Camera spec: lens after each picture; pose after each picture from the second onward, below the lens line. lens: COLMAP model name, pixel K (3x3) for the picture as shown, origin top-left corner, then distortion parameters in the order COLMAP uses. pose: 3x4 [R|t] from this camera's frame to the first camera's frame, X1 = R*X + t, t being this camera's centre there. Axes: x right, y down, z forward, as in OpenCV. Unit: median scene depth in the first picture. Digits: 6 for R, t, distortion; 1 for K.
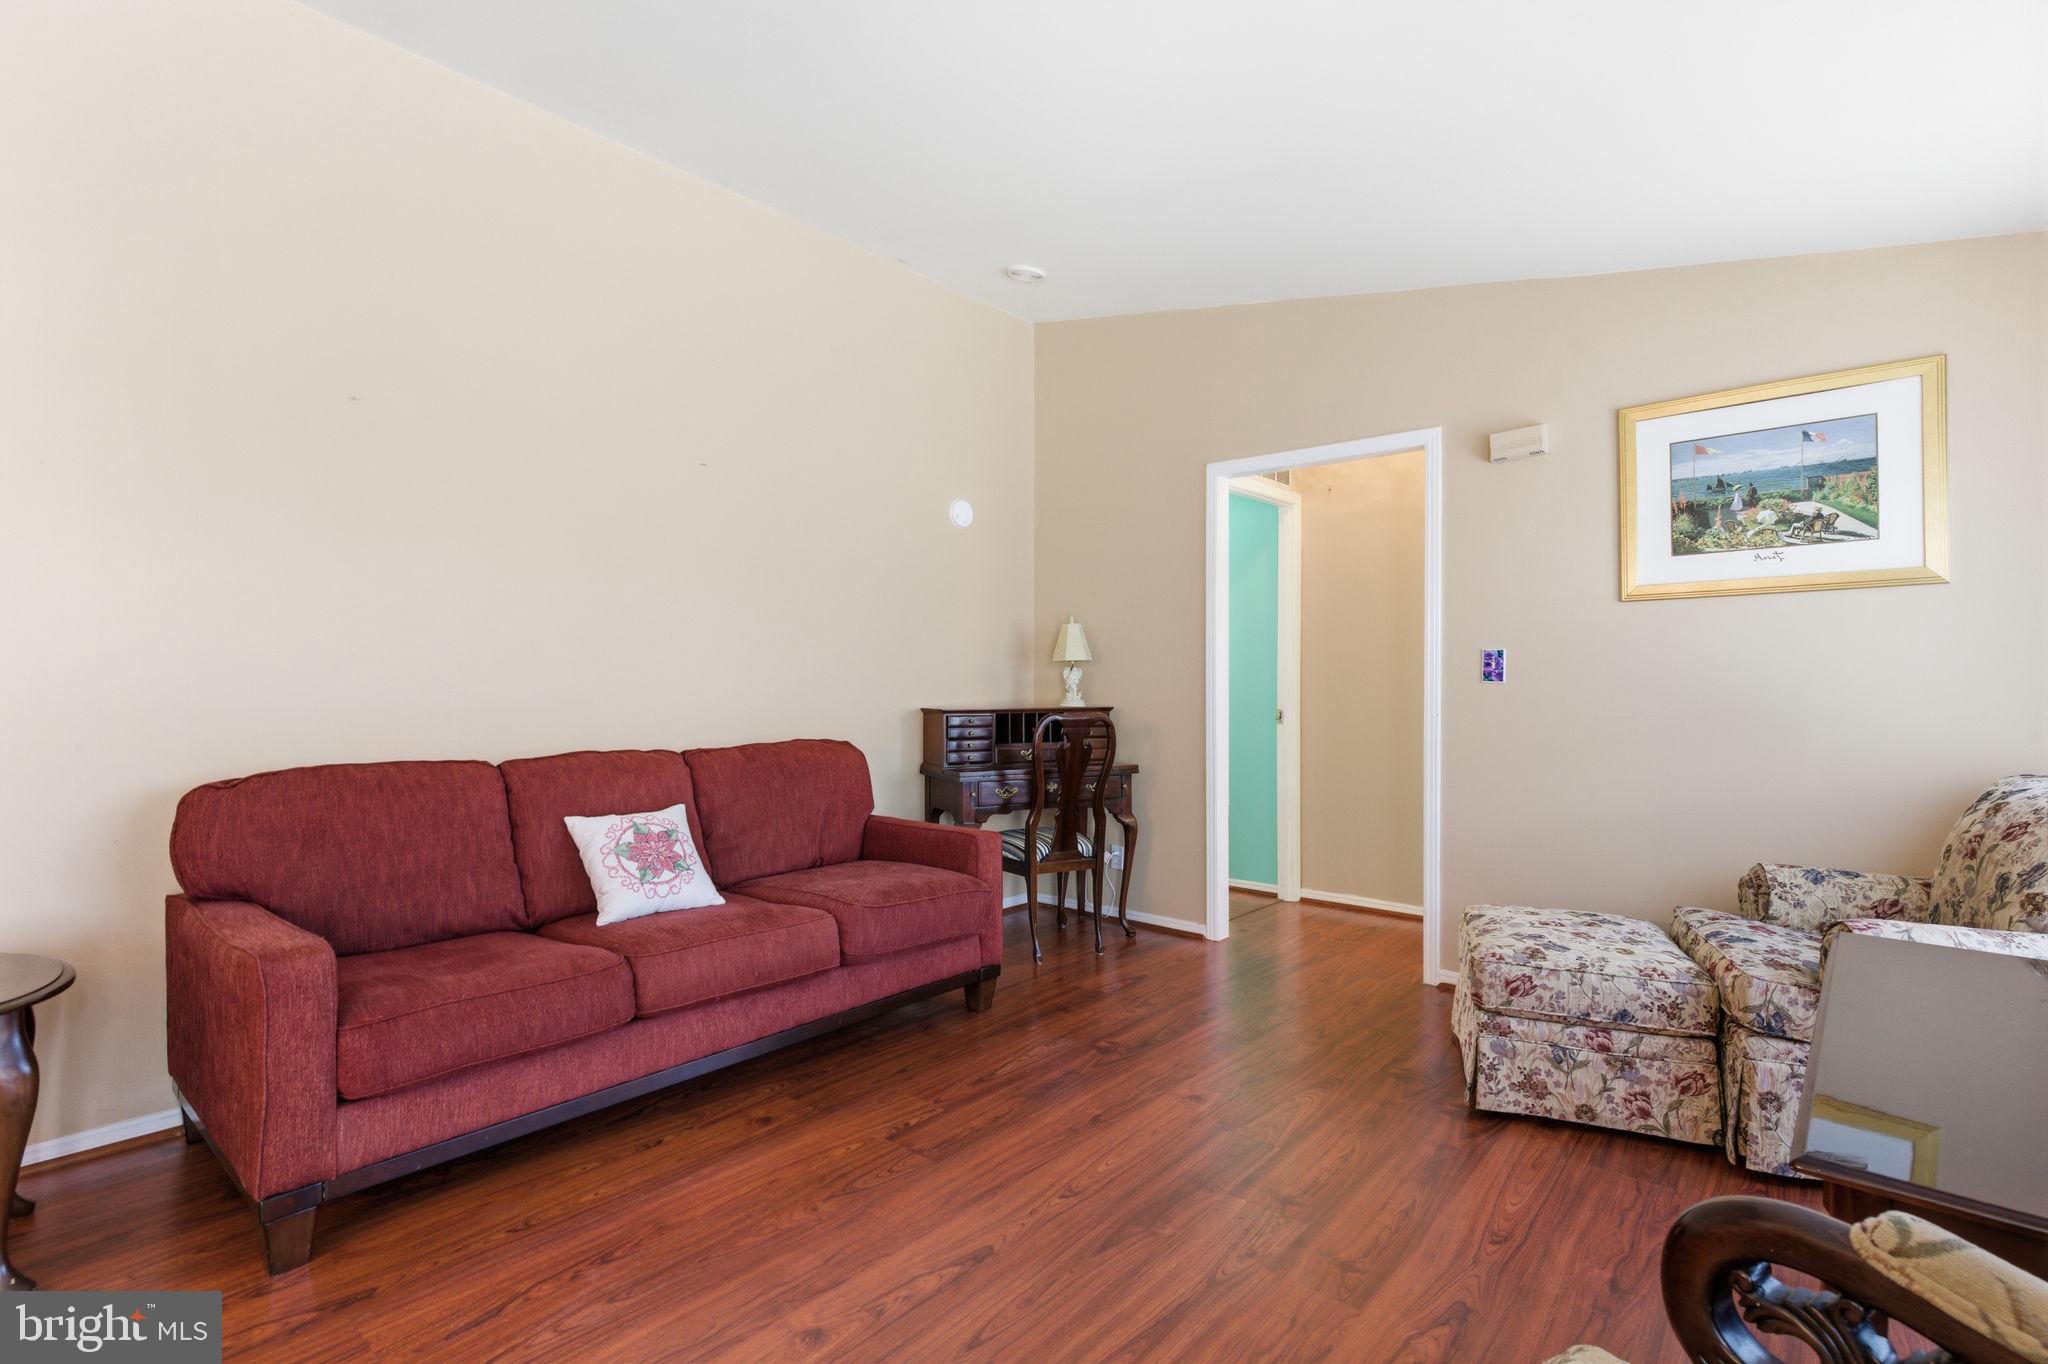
lens RADIAL K [[968.2, 0, 1027.3], [0, 968.2, 678.7], [0, 0, 1]] dist [0.000126, -0.000431]
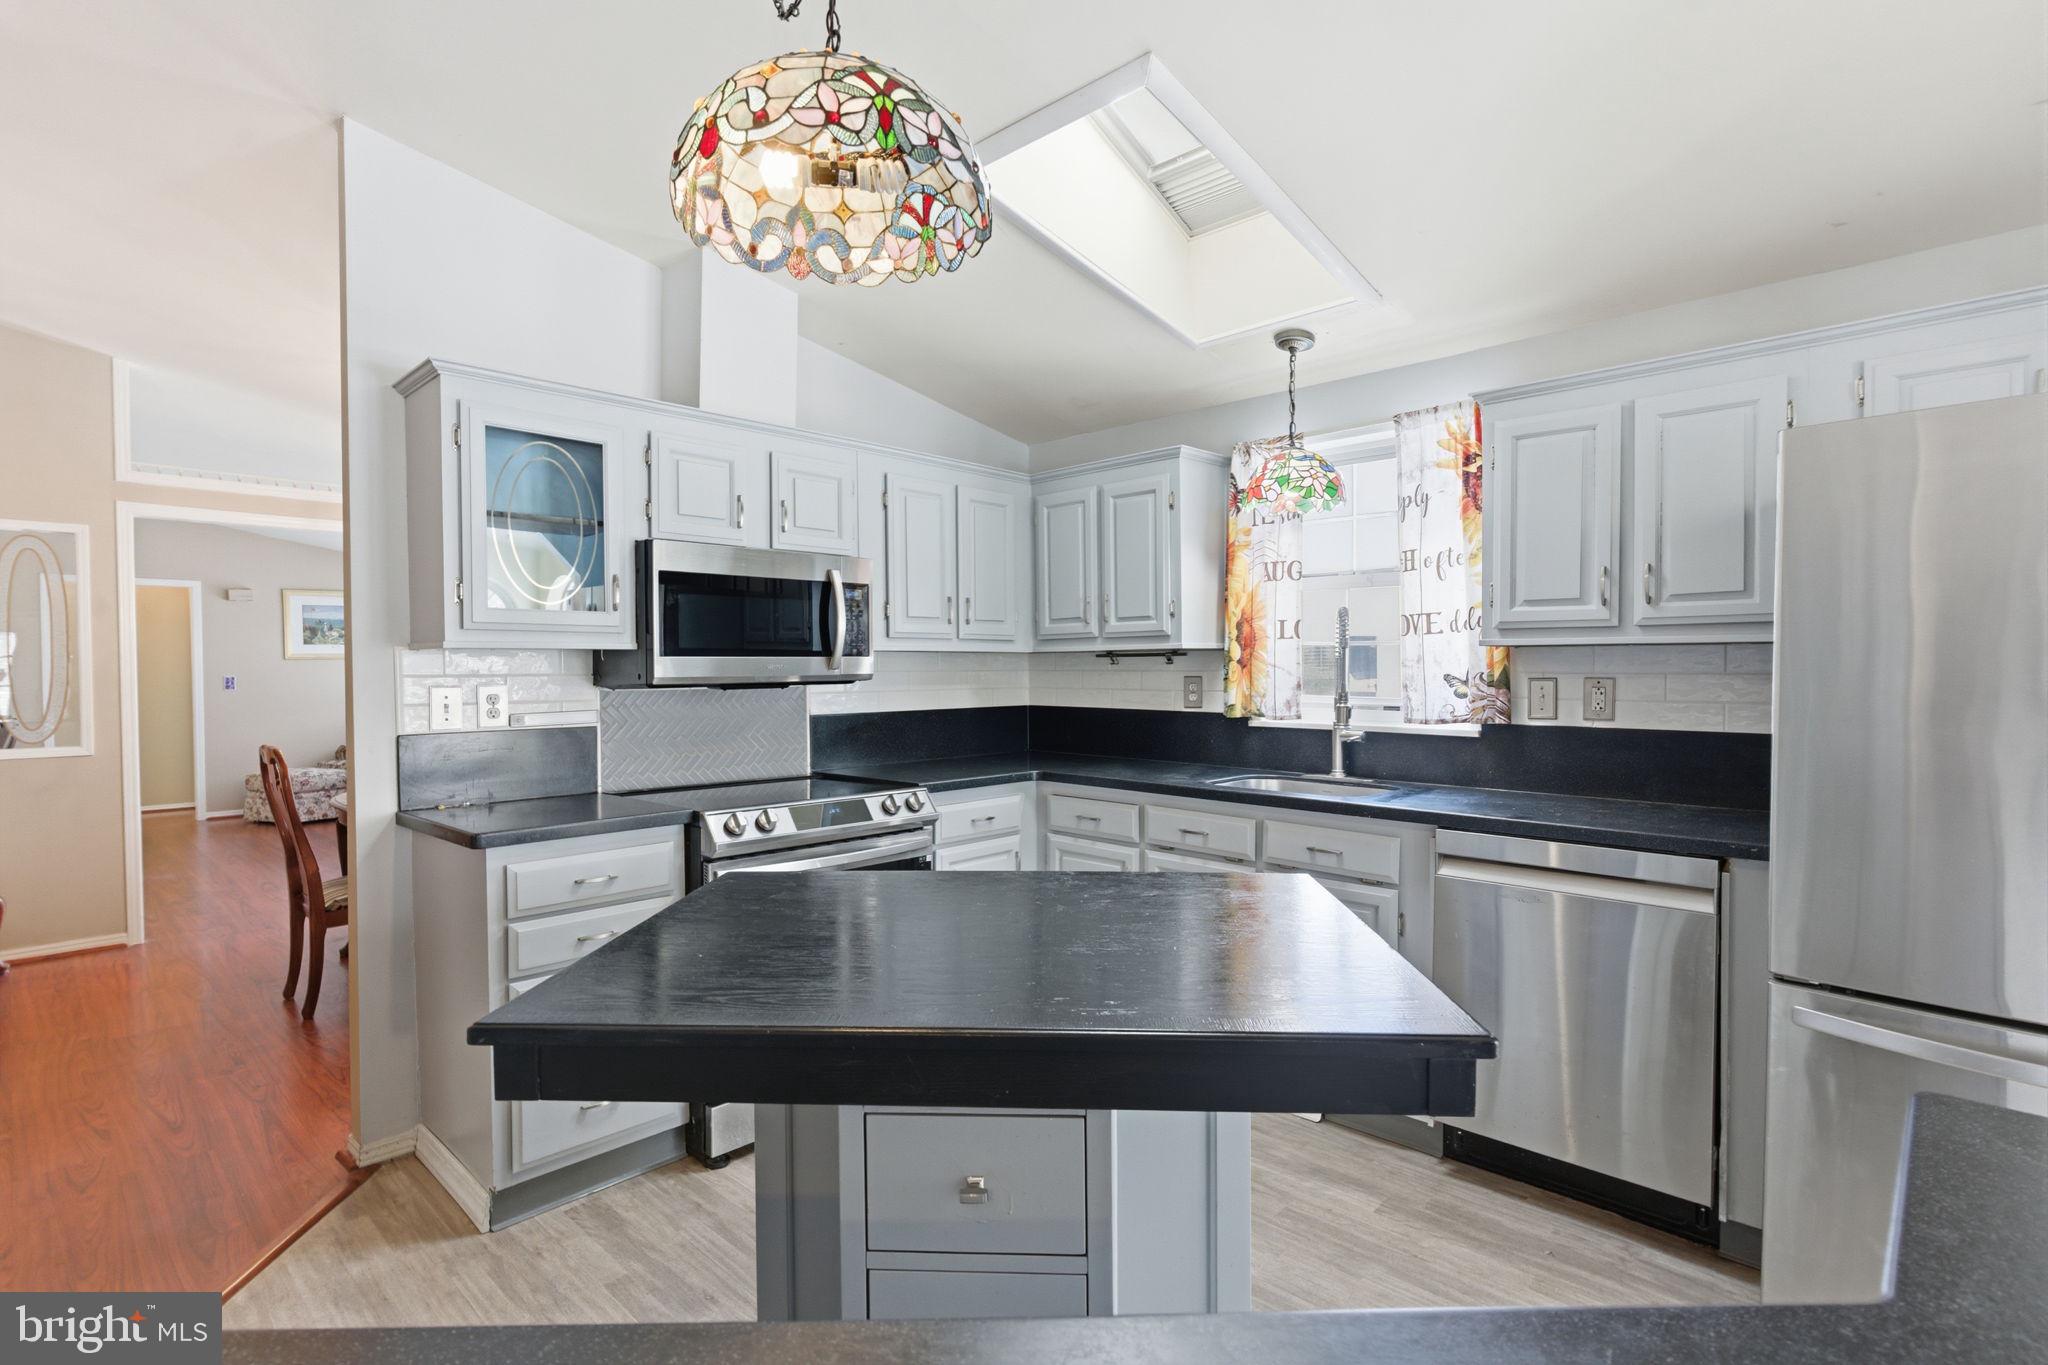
lens RADIAL K [[968.2, 0, 1025.5], [0, 968.2, 686.4], [0, 0, 1]] dist [0.000126, -0.000431]
pose [[0.034630, -0.017087, 0.999254, -2.326343], [0.005935, 0.999840, 0.016891, -0.042725], [-0.999383, 0.005346, 0.034726, -1.349291]]
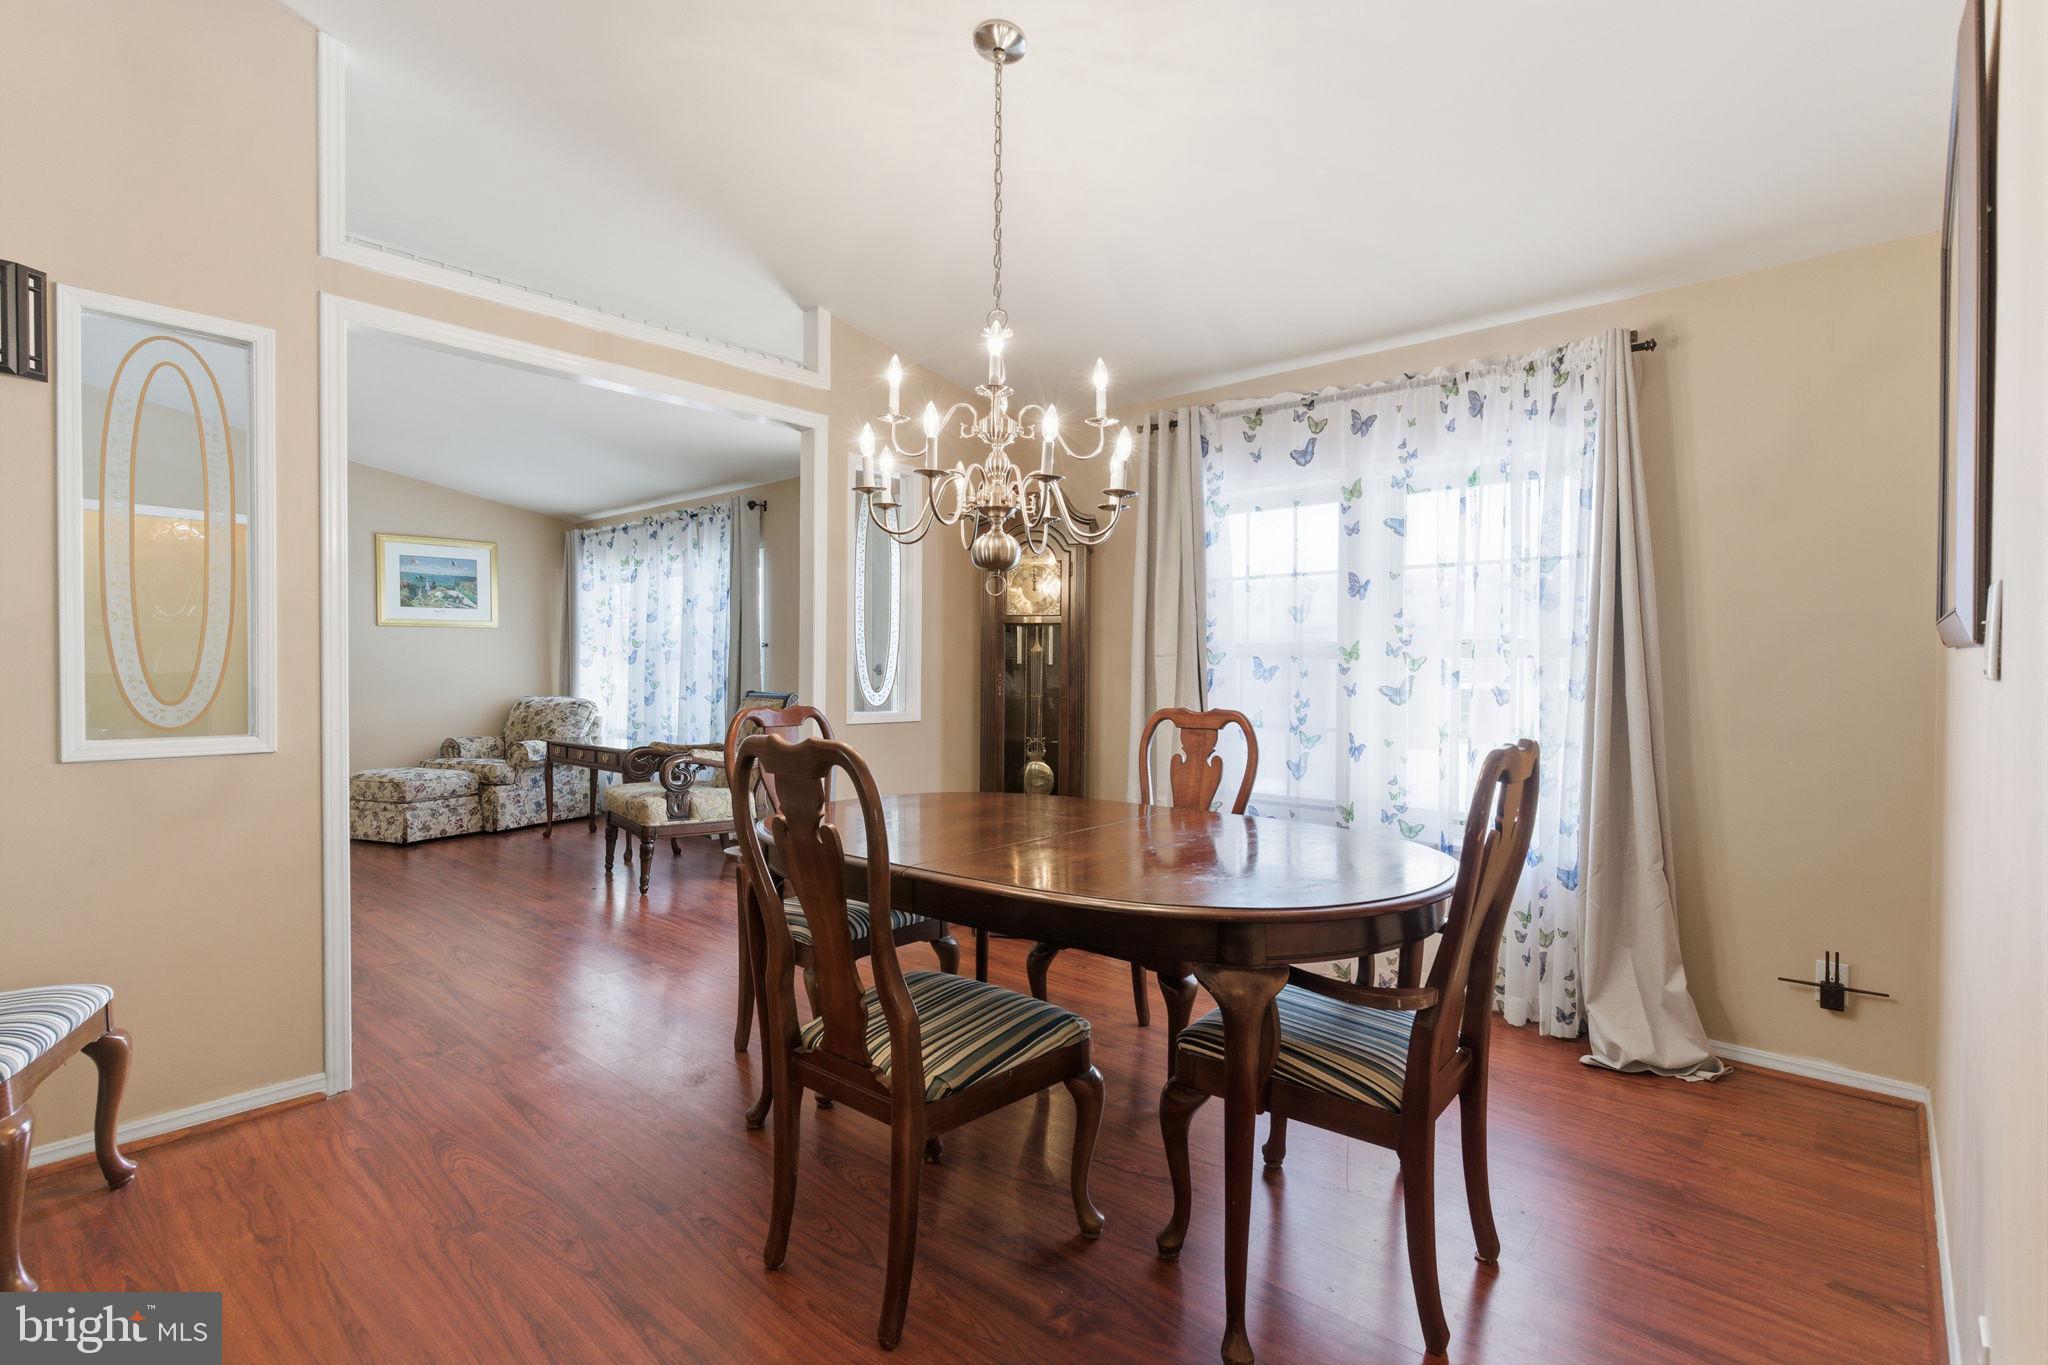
lens RADIAL K [[968.2, 0, 1029.7], [0, 968.2, 685.0], [0, 0, 1]] dist [0.000126, -0.000431]
pose [[-0.002266, -0.016153, 0.999867, -1.679781], [-0.005583, 0.999854, 0.016140, 0.007806], [-0.999982, -0.005545, -0.002356, -0.460066]]
